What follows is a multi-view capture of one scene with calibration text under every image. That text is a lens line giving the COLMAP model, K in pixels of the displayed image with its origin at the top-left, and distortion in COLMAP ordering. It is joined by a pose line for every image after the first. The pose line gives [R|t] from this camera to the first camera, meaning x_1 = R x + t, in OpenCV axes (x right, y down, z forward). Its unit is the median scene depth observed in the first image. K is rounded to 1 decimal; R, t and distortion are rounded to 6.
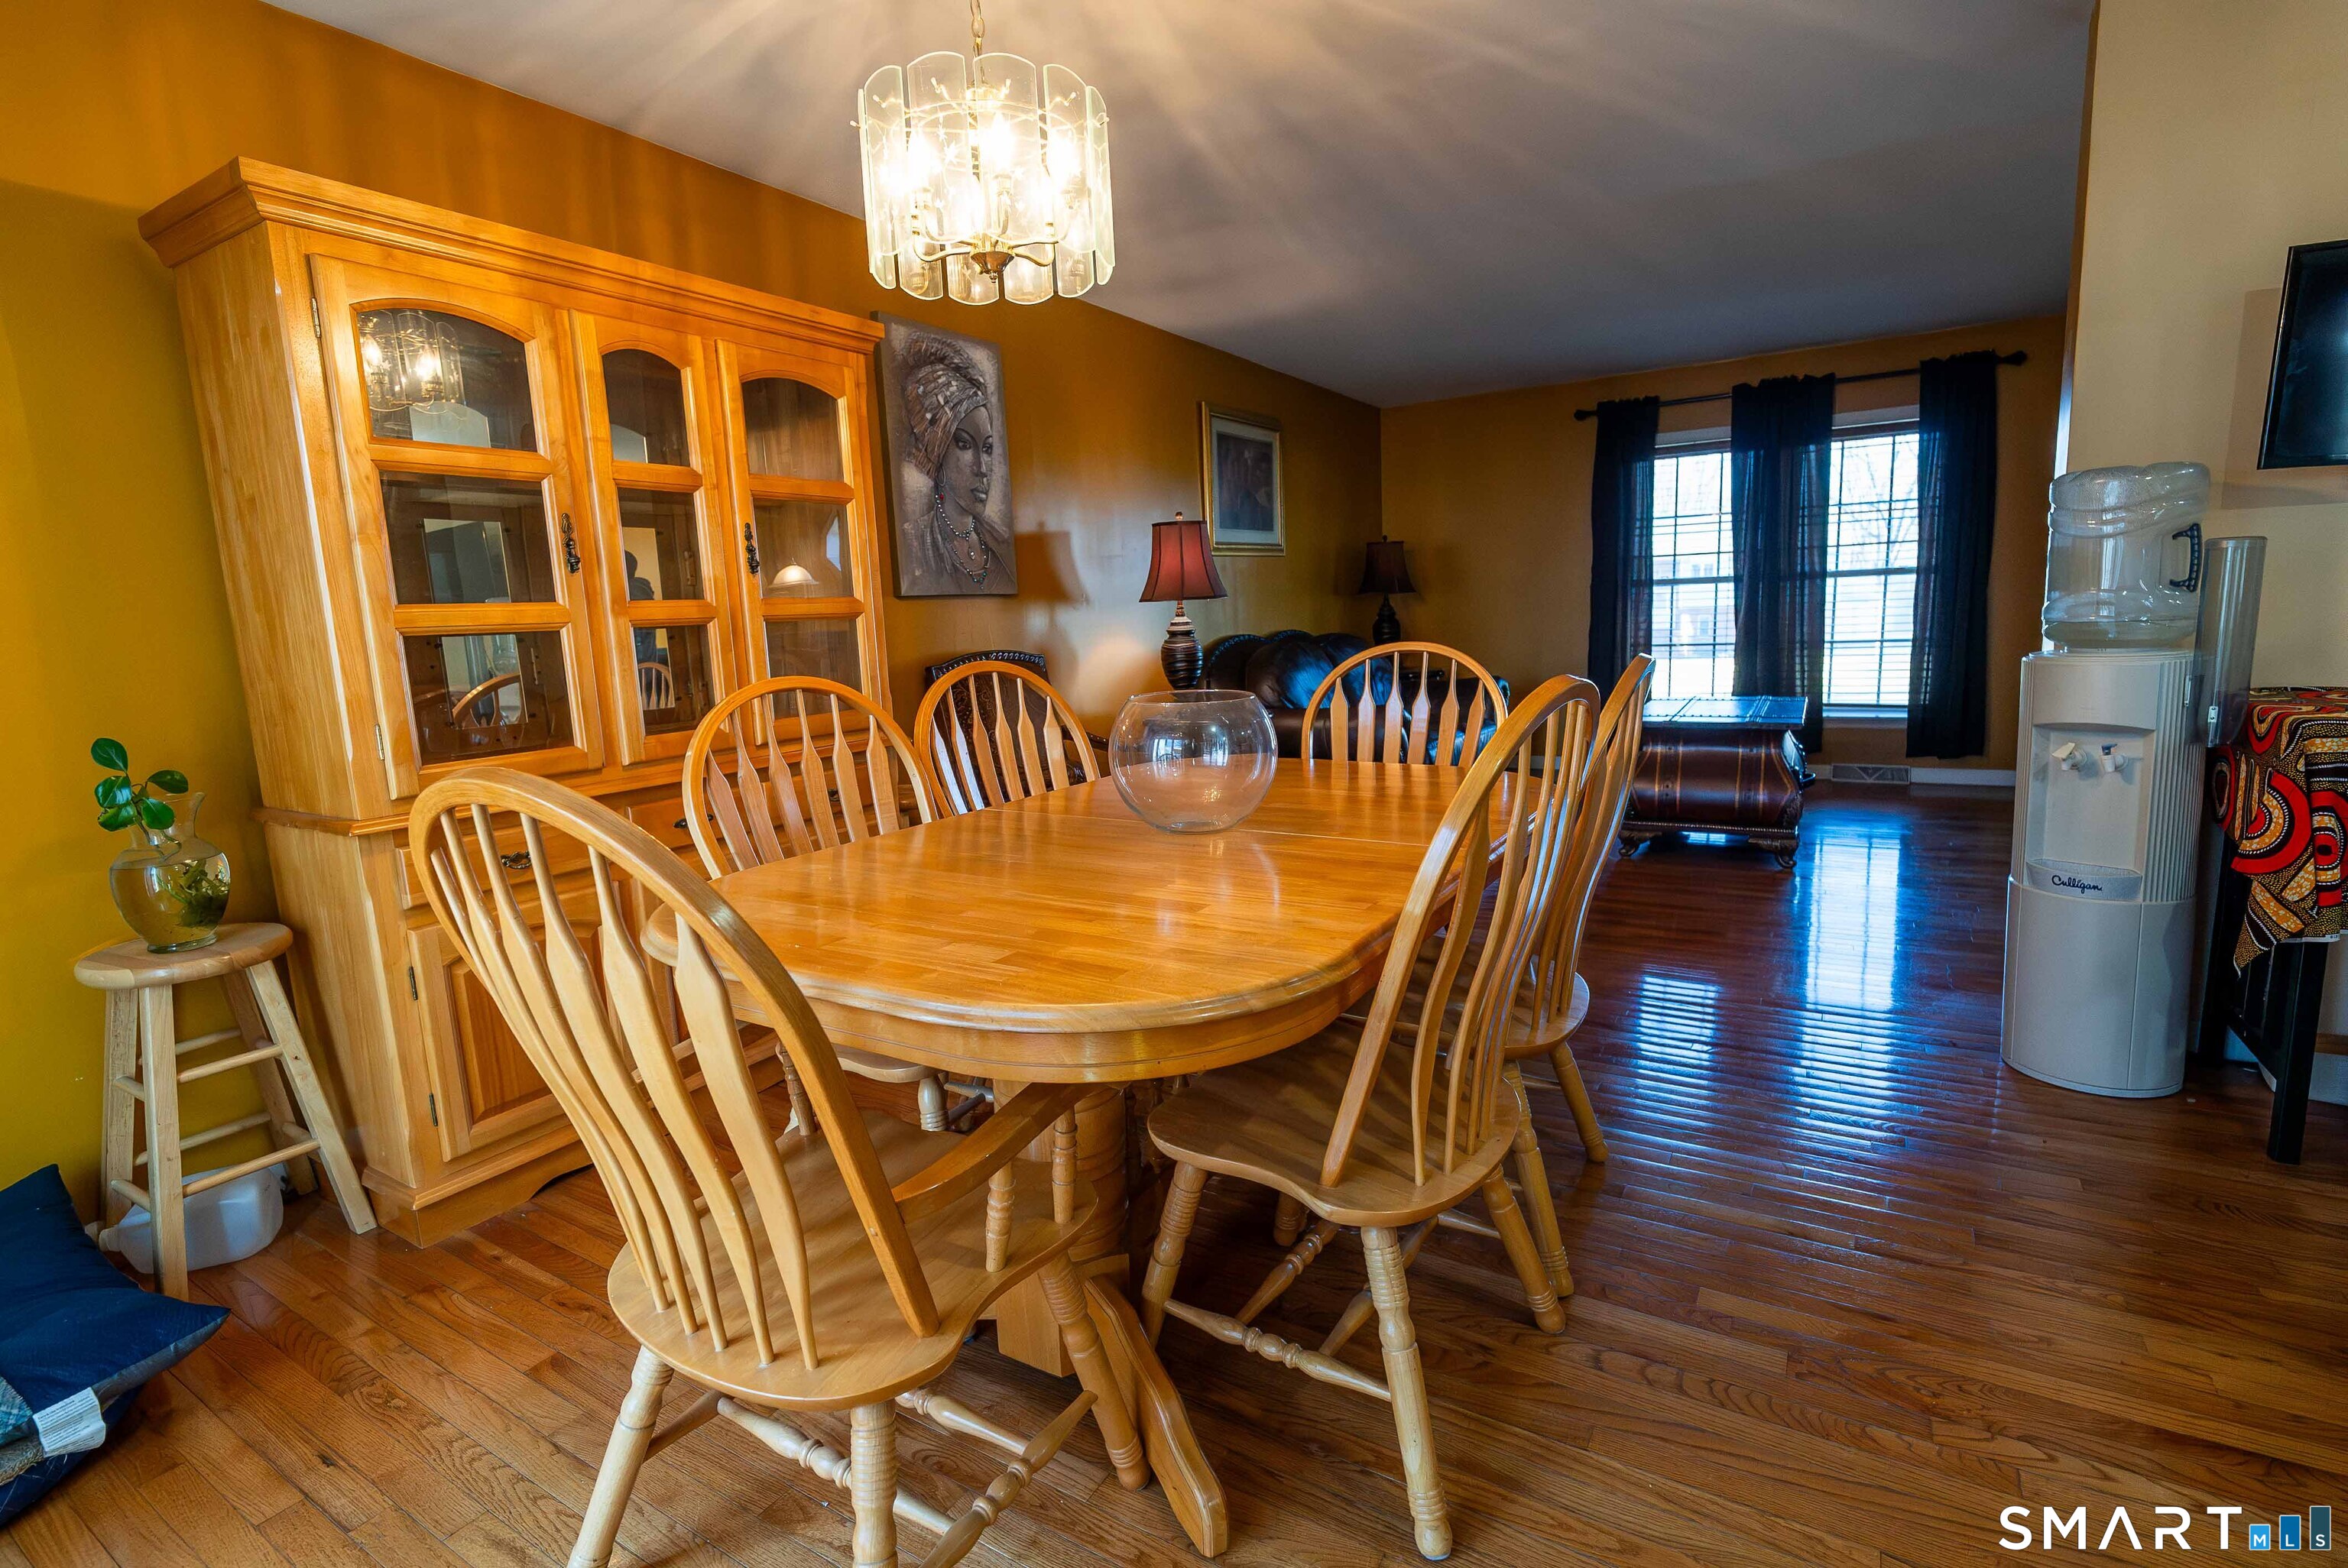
lens RADIAL K [[1092.5, 0, 1173.1], [0, 1092.5, 781.6], [0, 0, 1]] dist [-0.003964, -0.001530]
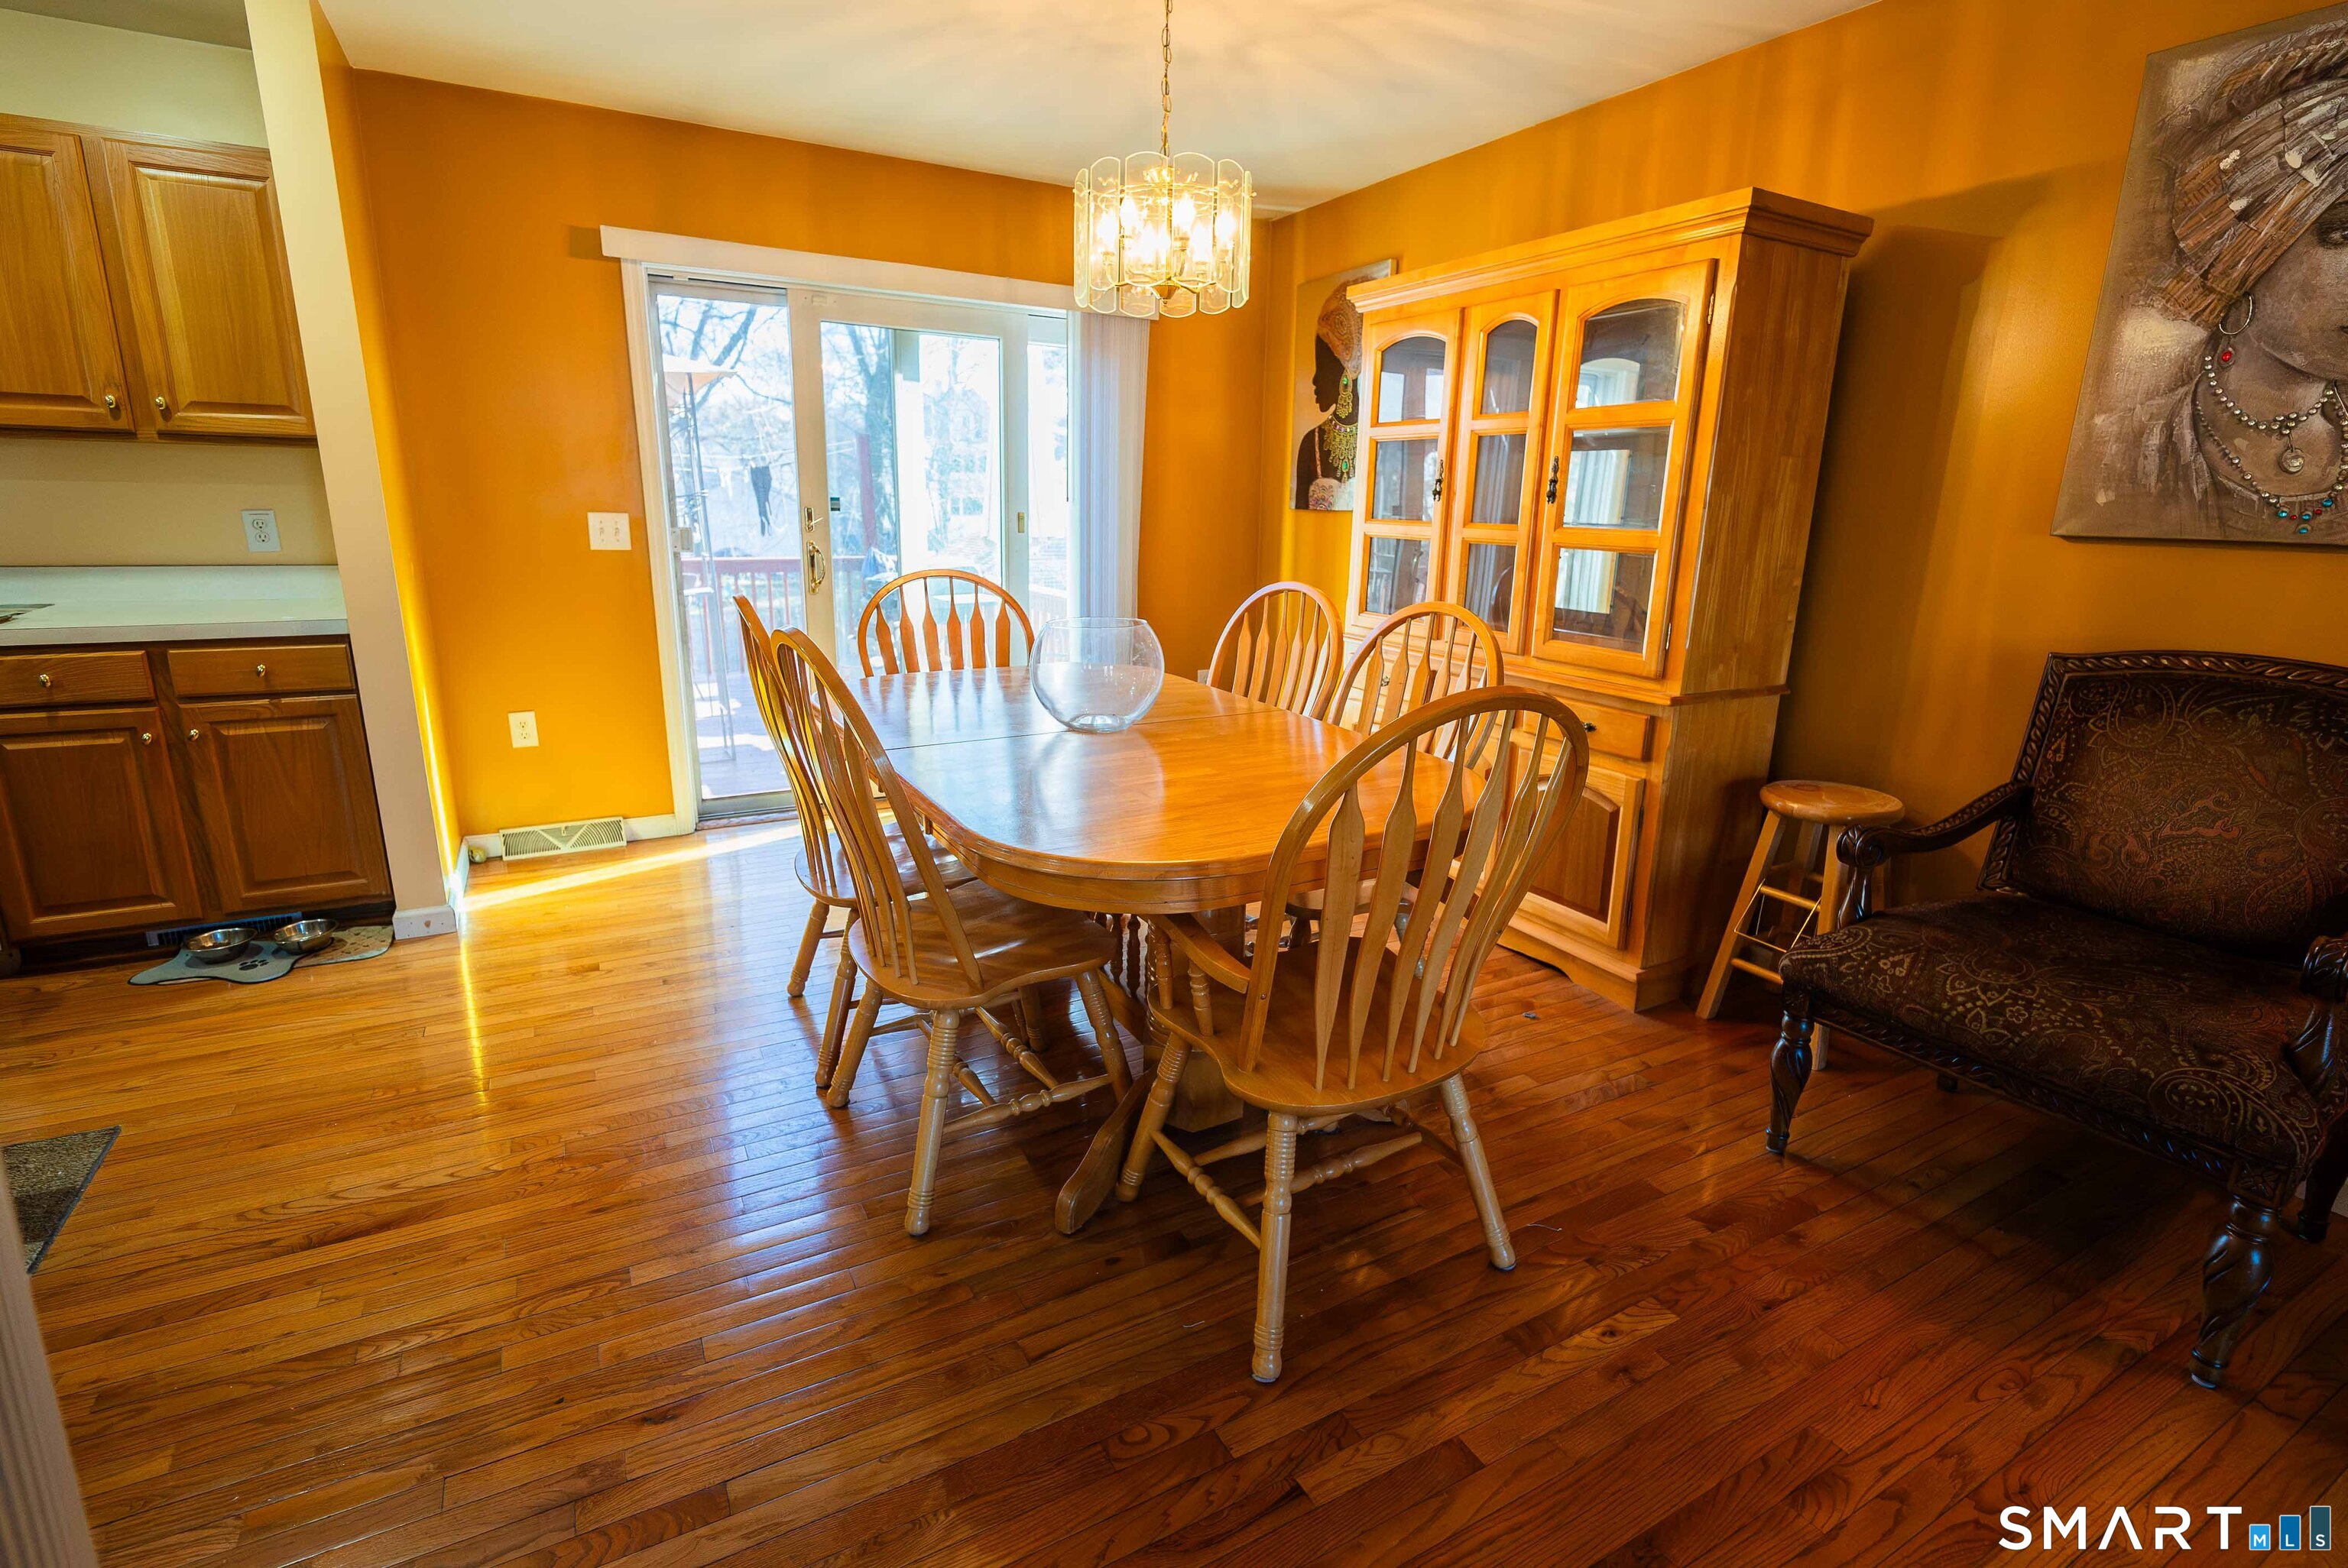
lens RADIAL K [[1103.8, 0, 1180.7], [0, 1103.8, 780.0], [0, 0, 1]] dist [-0.000601, -0.000532]
pose [[-0.487634, 0.249695, -0.836579, 0.529951], [-0.132822, 0.925857, 0.353762, -0.183856], [0.862885, 0.283623, -0.418315, 0.810107]]
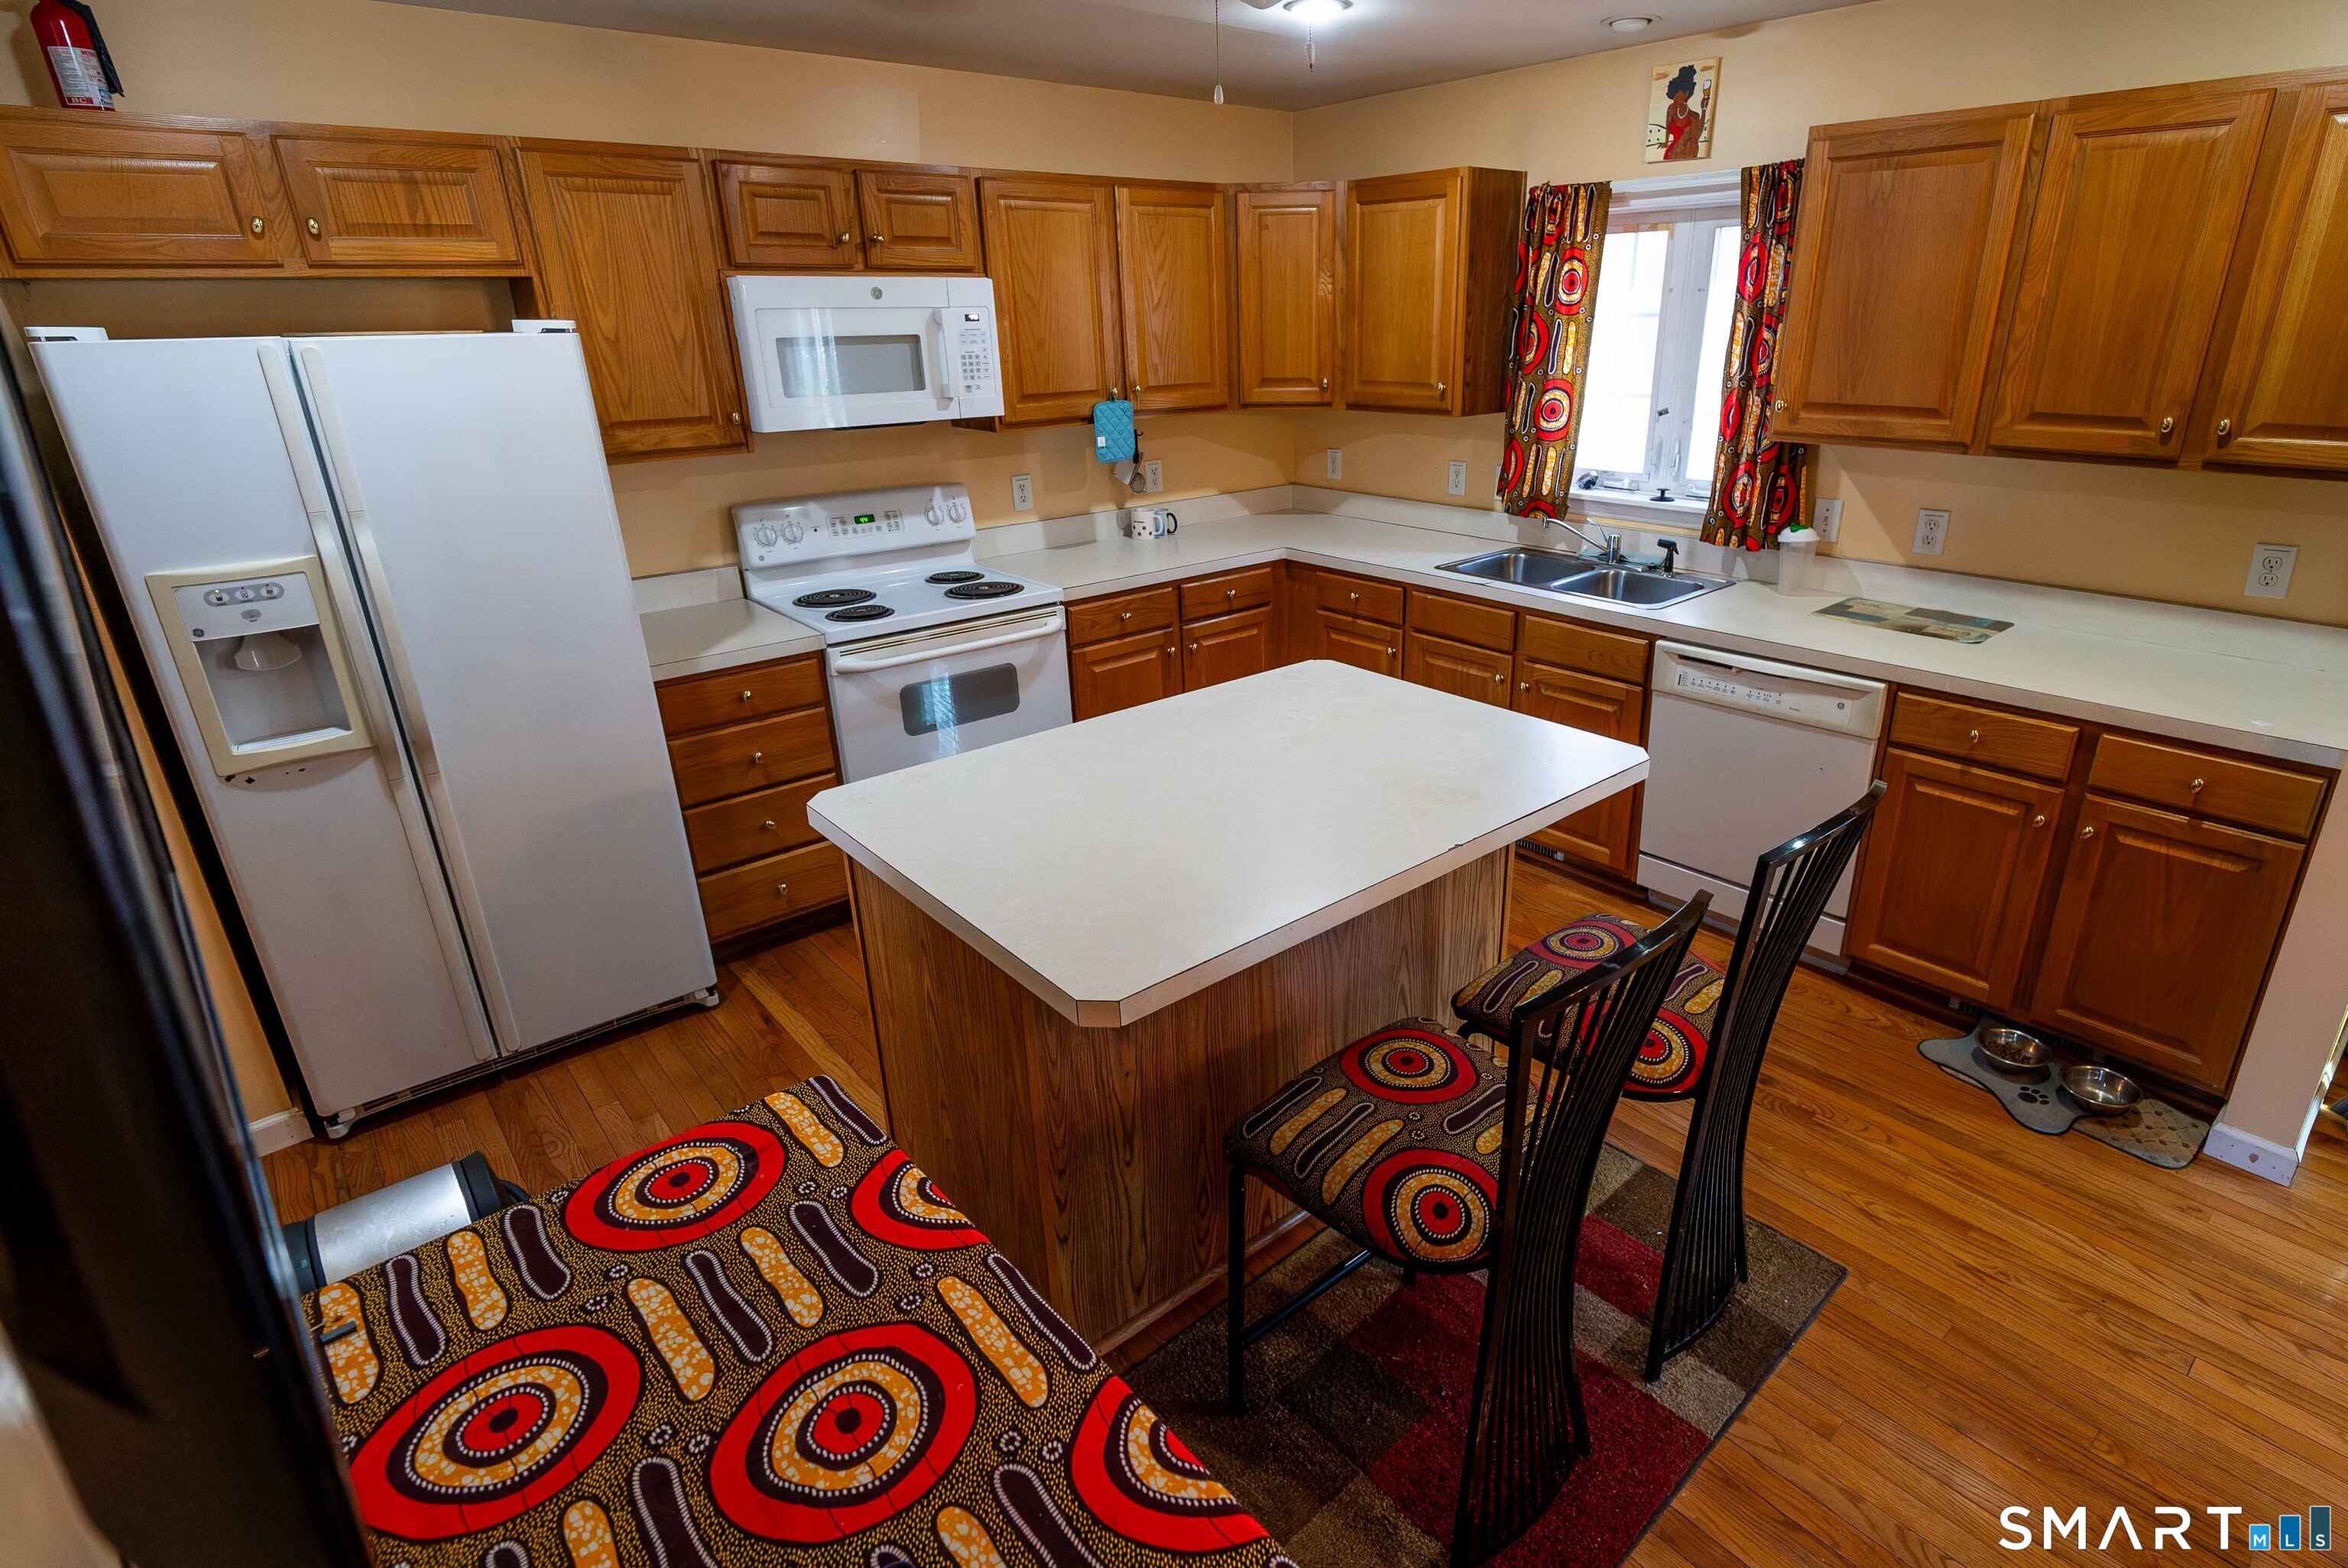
lens RADIAL K [[1148.8, 0, 1258.7], [0, 1148.8, 768.2], [0, 0, 1]] dist [-0.010493, -0.000985]
pose [[-0.956786, -0.045313, 0.287241, 0.491315], [0.102949, 0.871028, 0.480325, -0.250607], [-0.271960, 0.489139, -0.828722, 0.571852]]
